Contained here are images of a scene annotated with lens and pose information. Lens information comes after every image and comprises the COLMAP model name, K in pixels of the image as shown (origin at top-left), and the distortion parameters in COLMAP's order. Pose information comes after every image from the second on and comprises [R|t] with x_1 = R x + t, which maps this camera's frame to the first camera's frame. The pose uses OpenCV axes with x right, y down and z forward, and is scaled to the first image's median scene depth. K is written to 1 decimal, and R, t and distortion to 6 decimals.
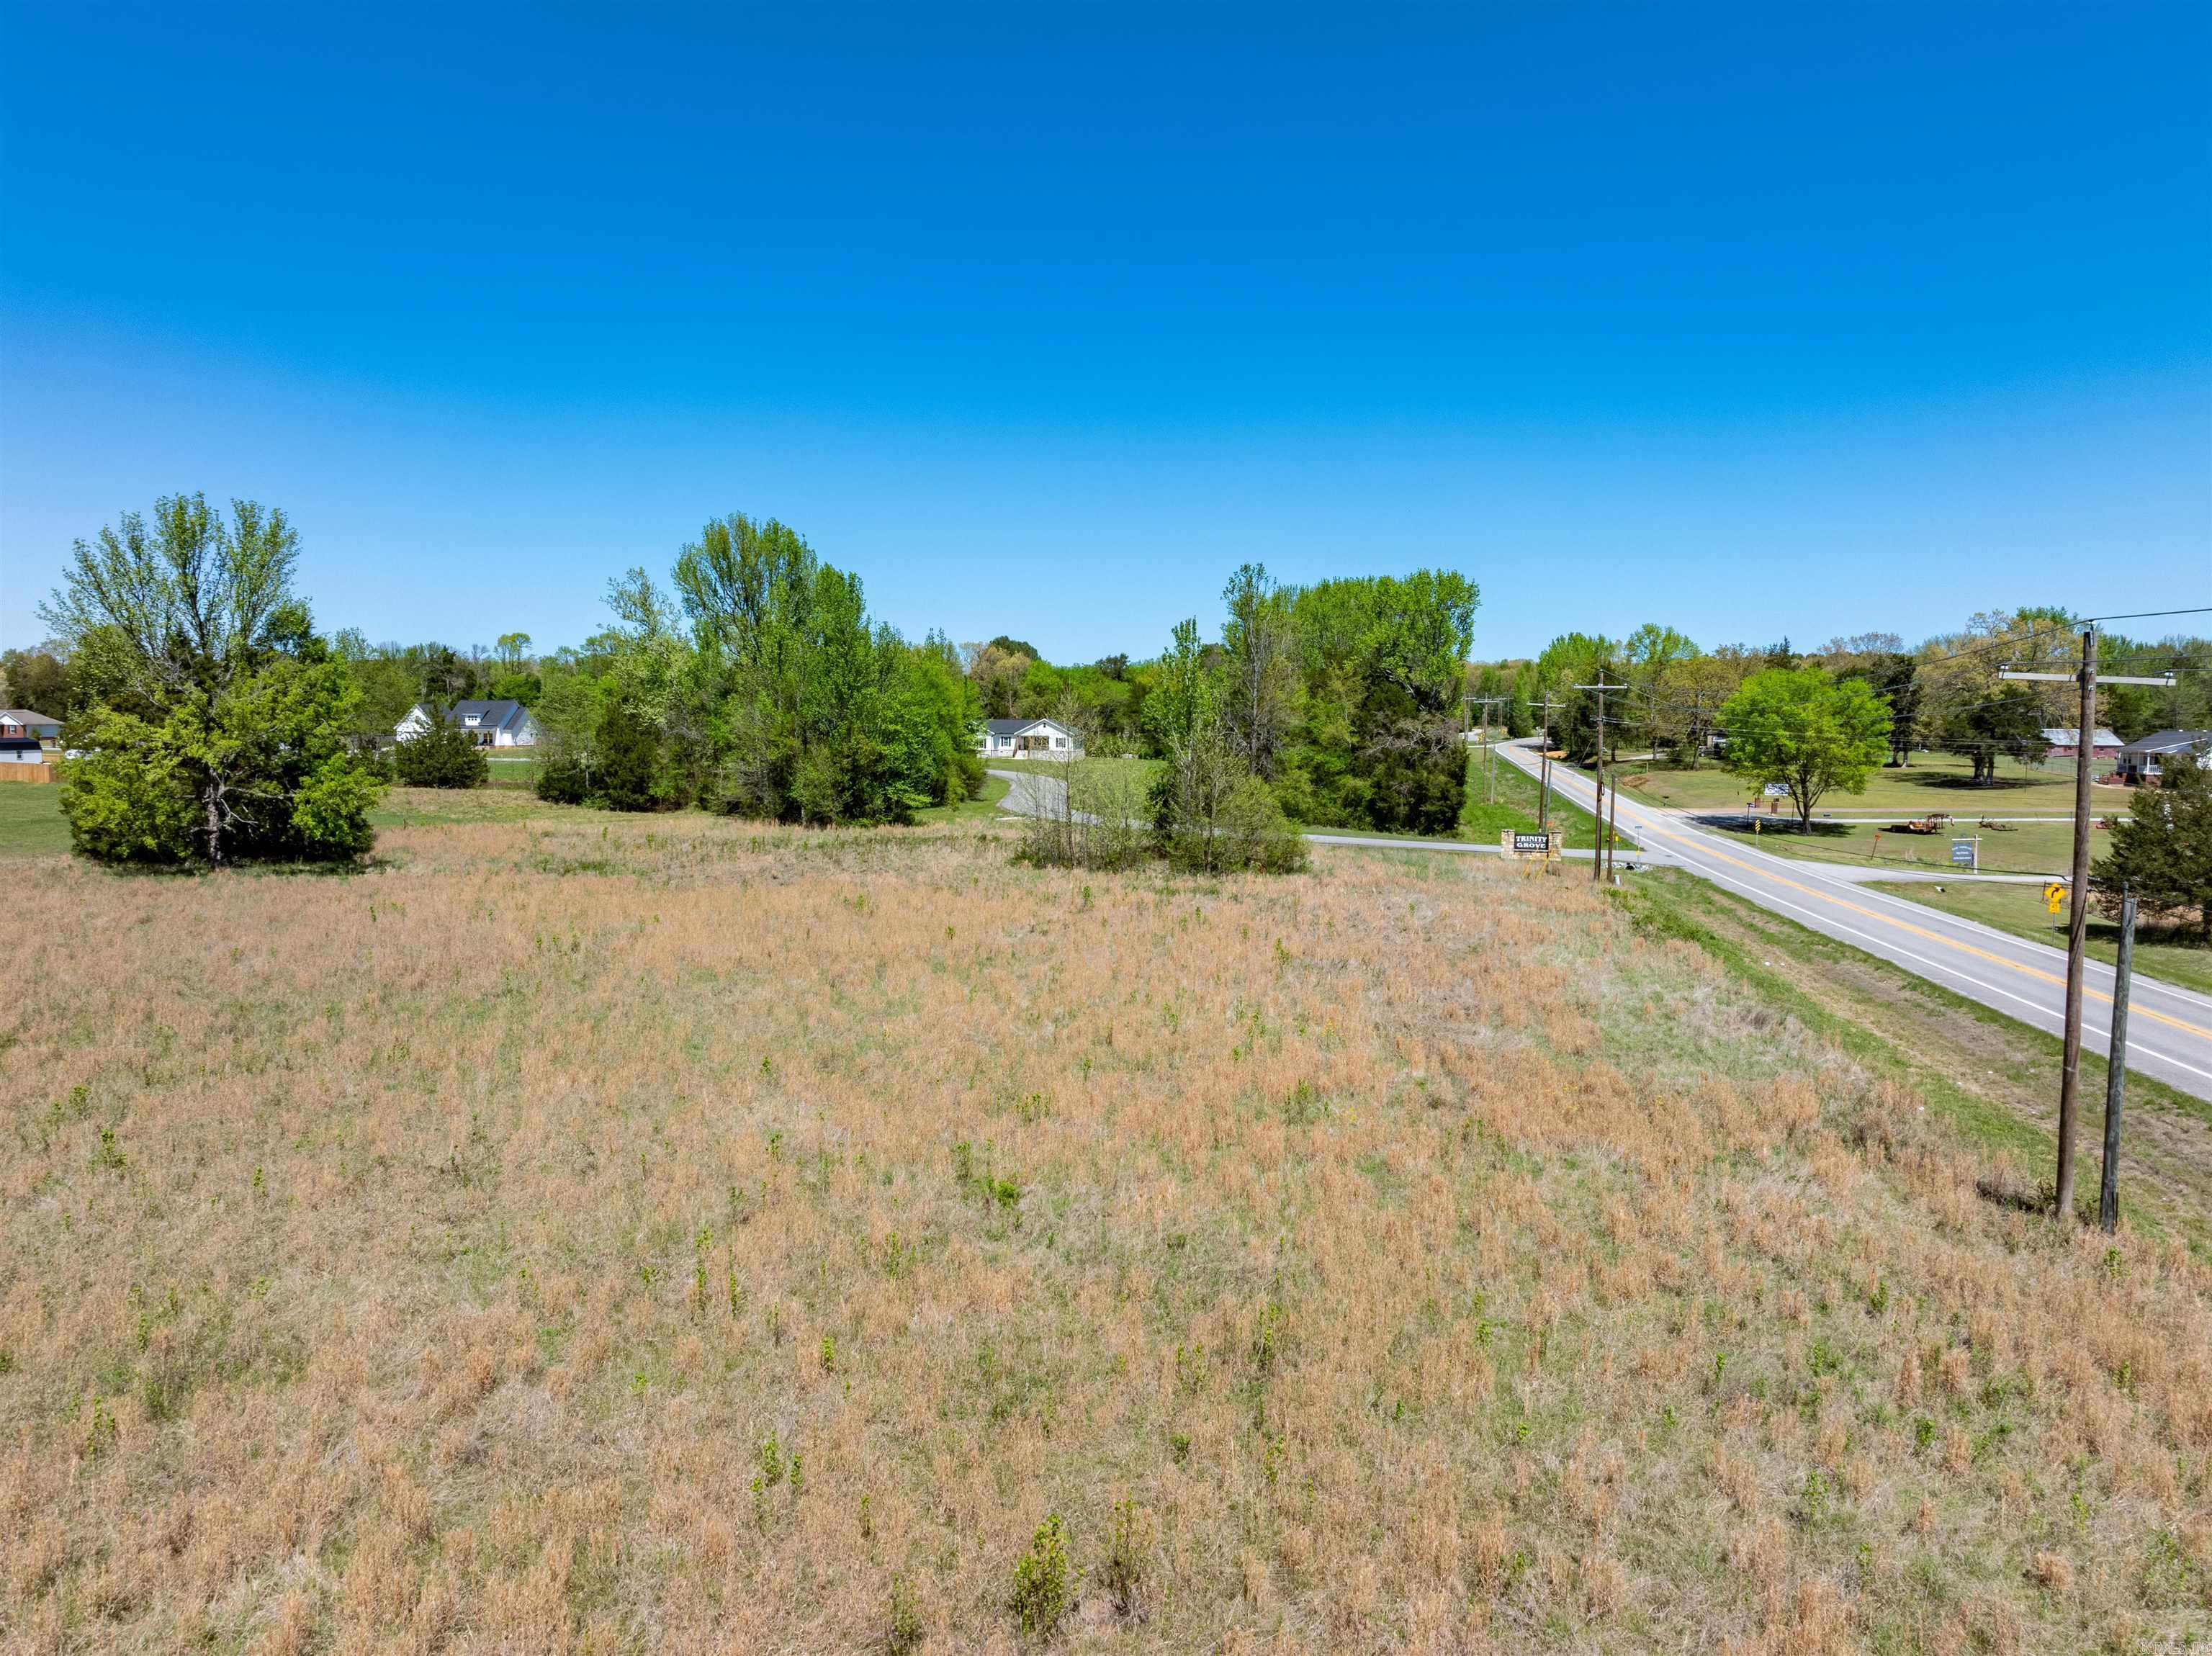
lens RADIAL K [[1559.7, 0, 1120.7], [0, 1559.7, 826.5], [0, 0, 1]] dist [-0.044957, 0.034454]
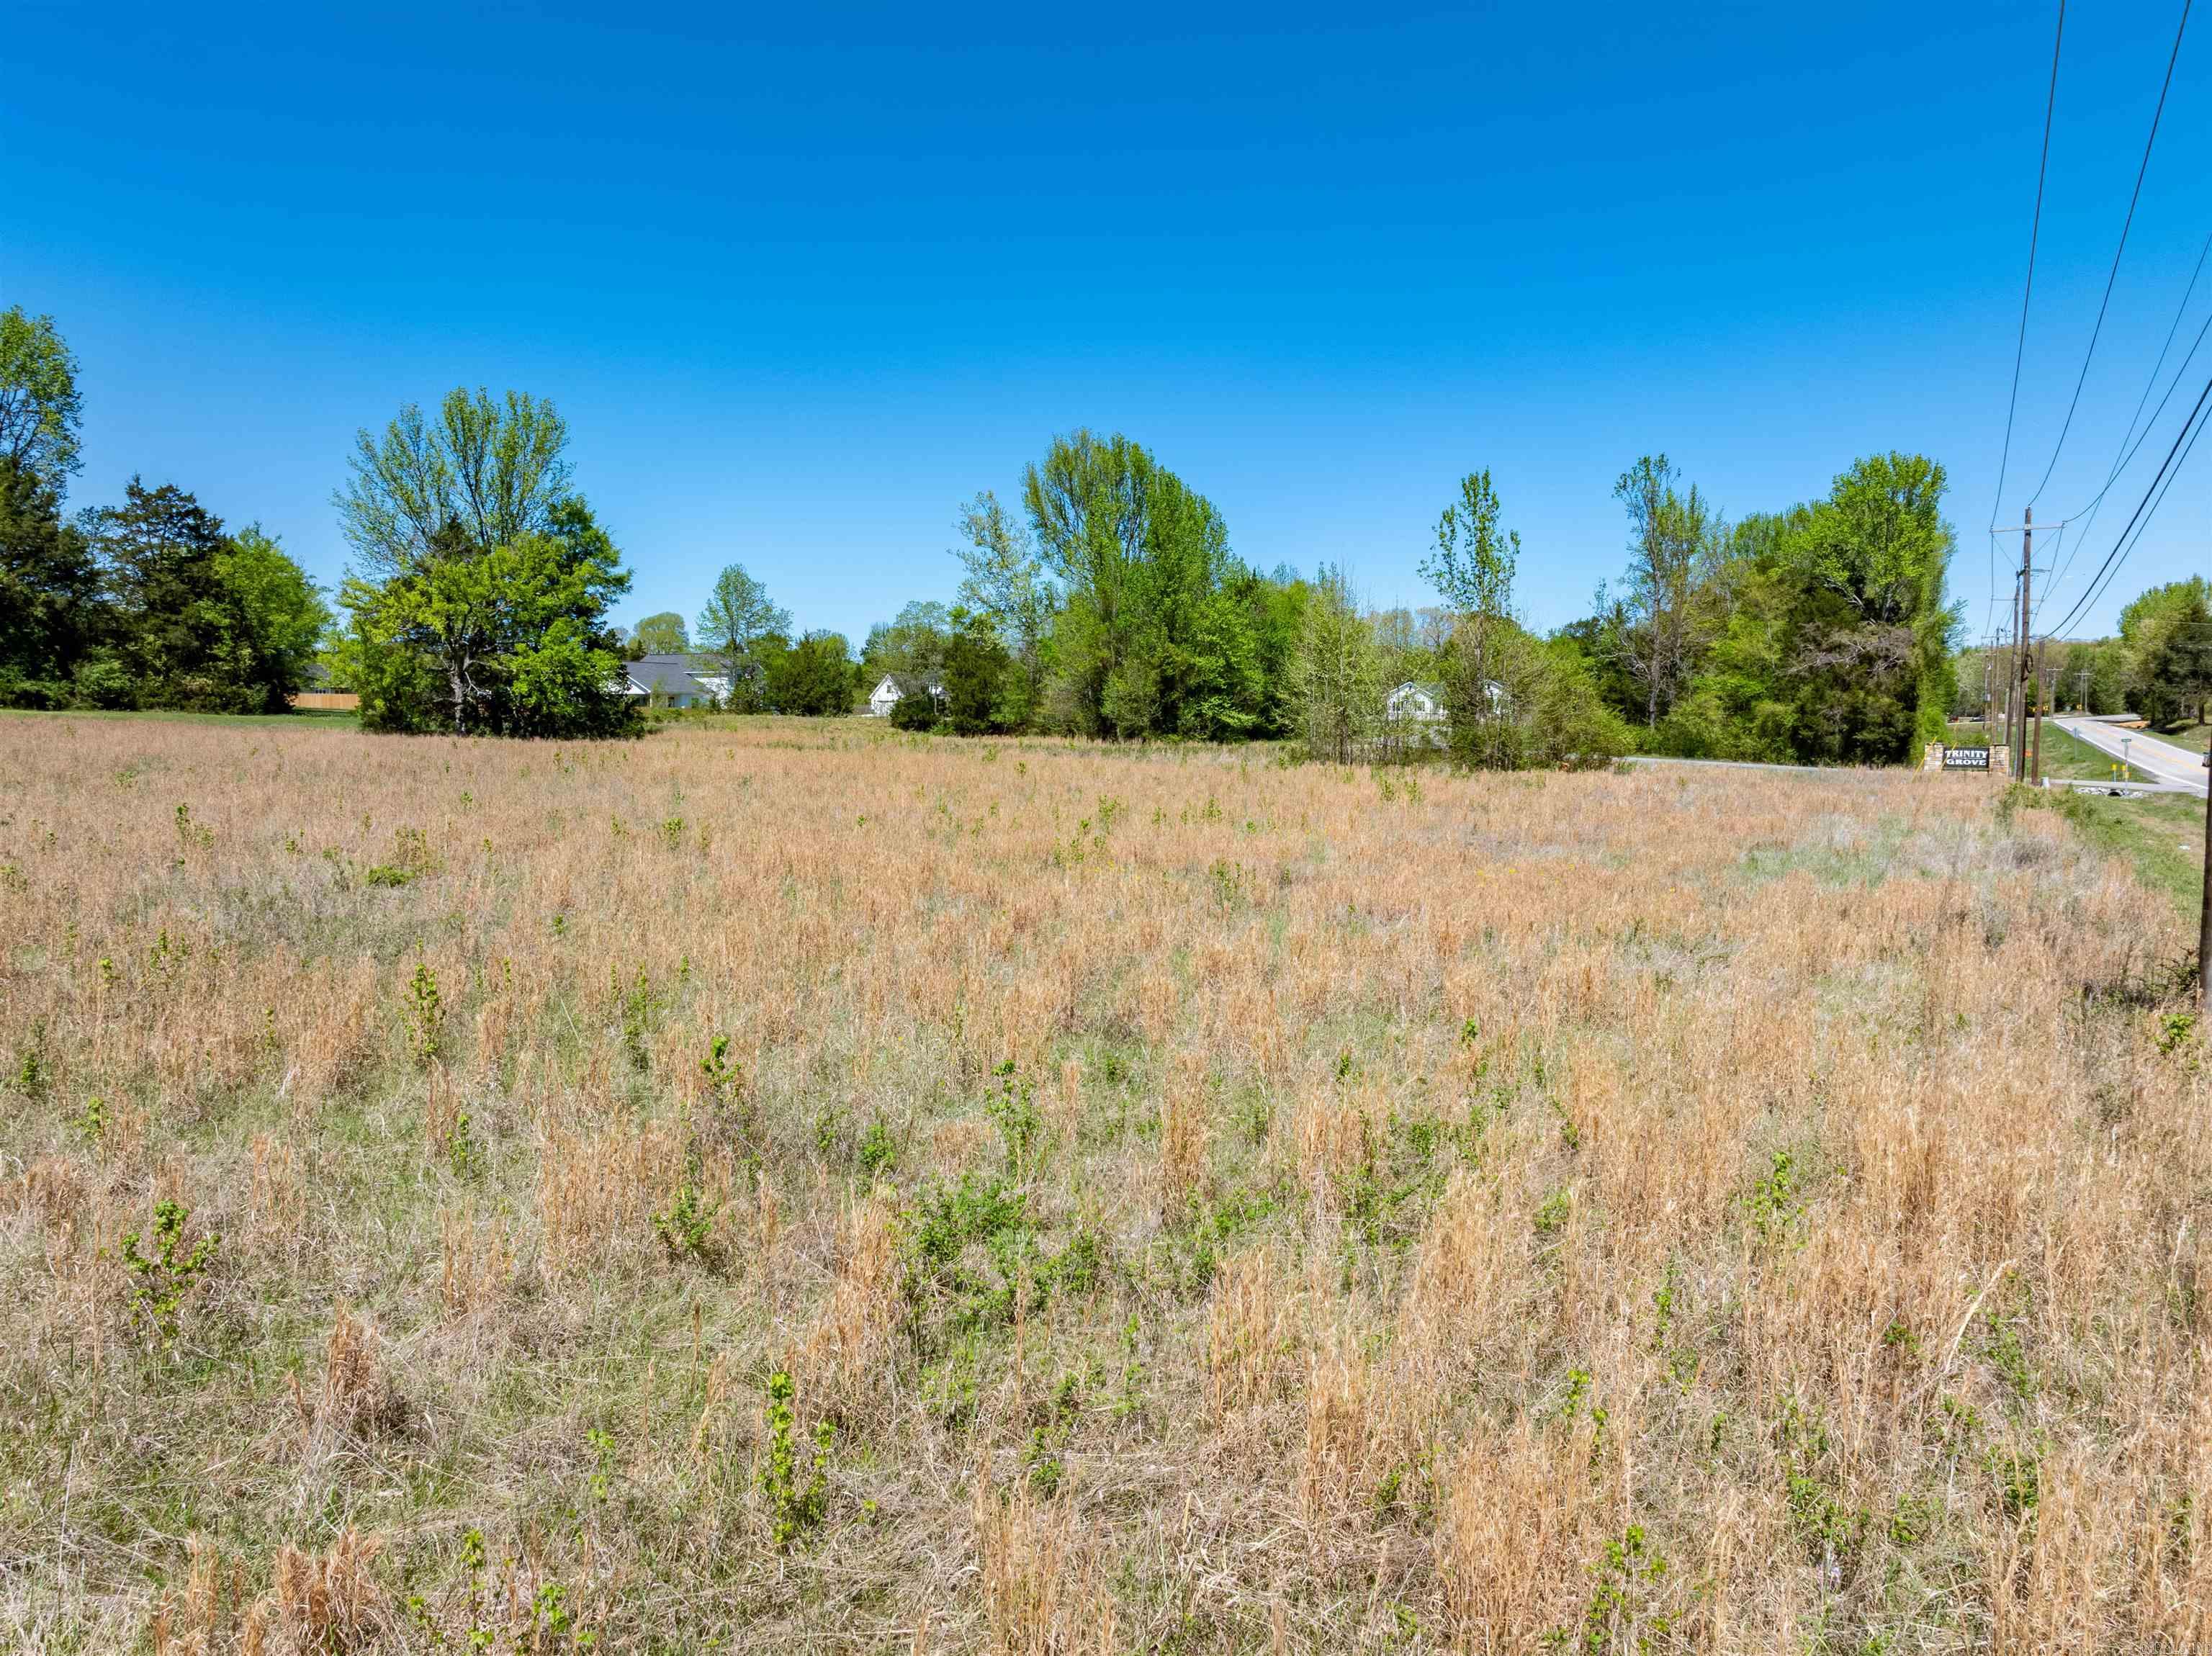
lens RADIAL K [[1559.7, 0, 1115.9], [0, 1559.7, 810.2], [0, 0, 1]] dist [-0.044957, 0.034454]
pose [[0.941370, 0.016074, -0.336993, 0.101163], [-0.021393, 0.999698, -0.012075, 0.045222], [0.336697, 0.018576, 0.941430, 0.103411]]
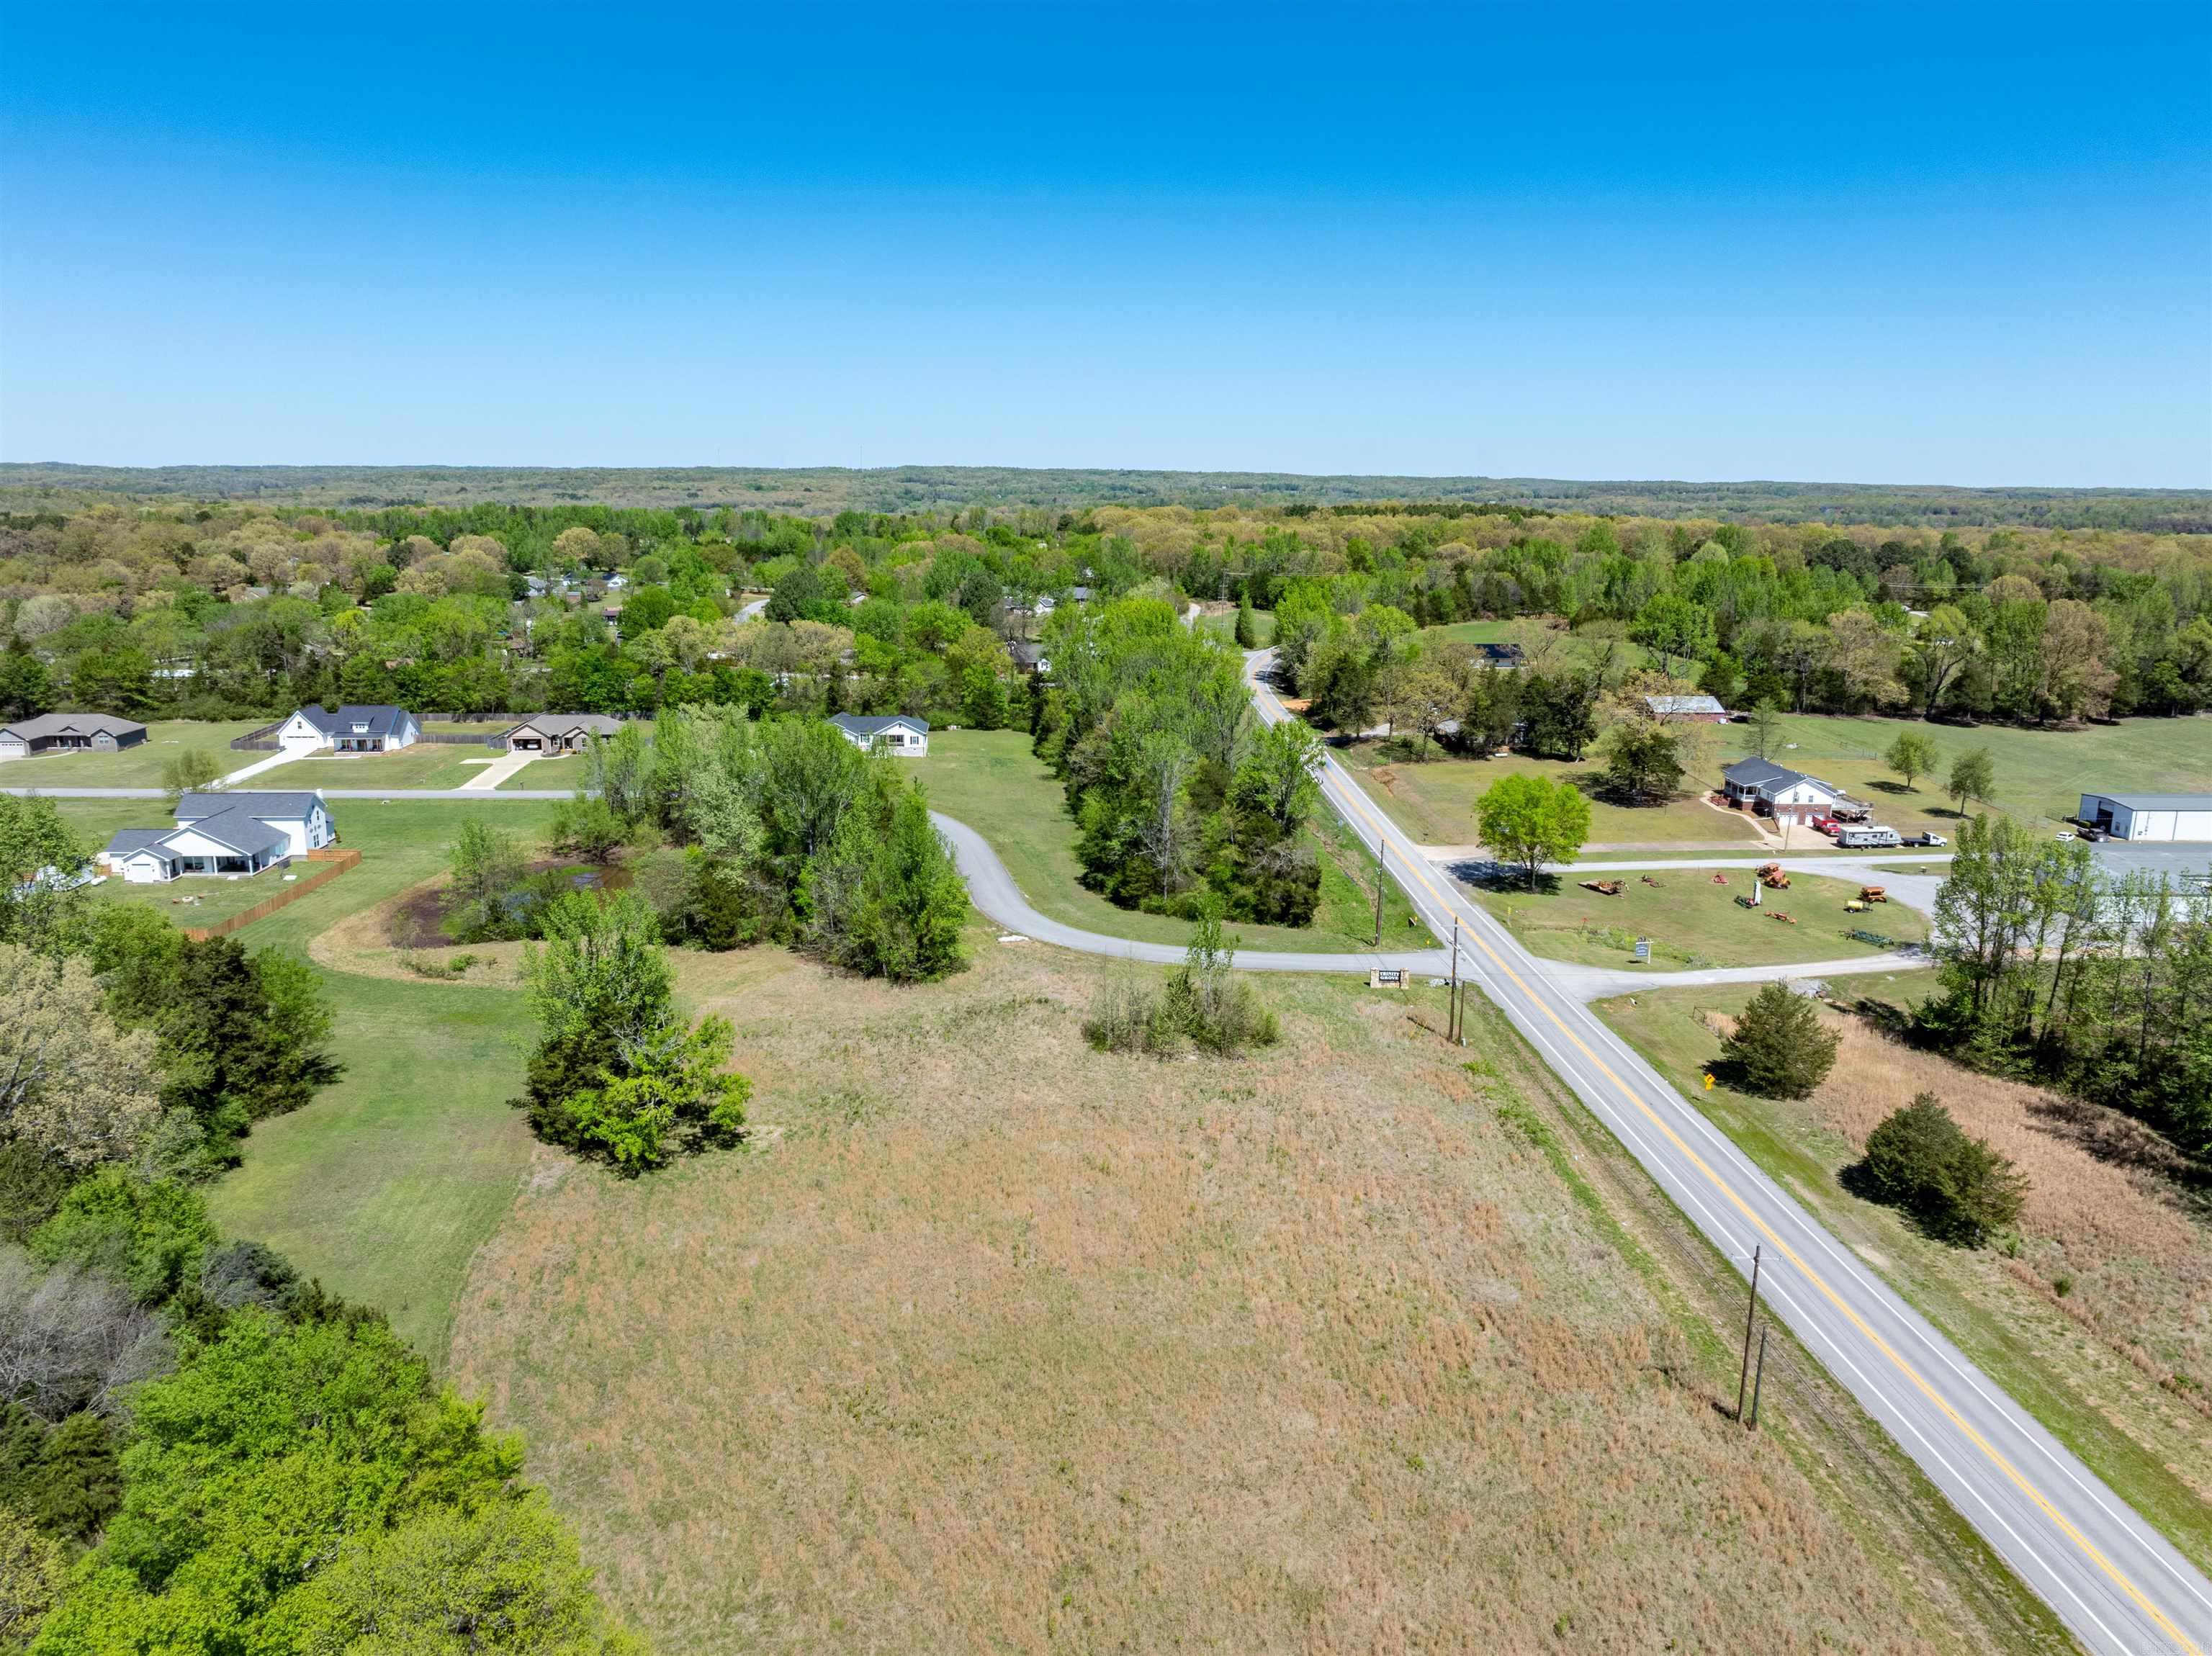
lens RADIAL K [[1559.7, 0, 1123.7], [0, 1559.7, 820.4], [0, 0, 1]] dist [-0.044957, 0.034454]
pose [[0.975293, -0.045916, 0.216090, -0.261588], [0.013796, 0.988912, 0.147859, -0.307304], [-0.220483, -0.141225, 0.965113, -0.334361]]
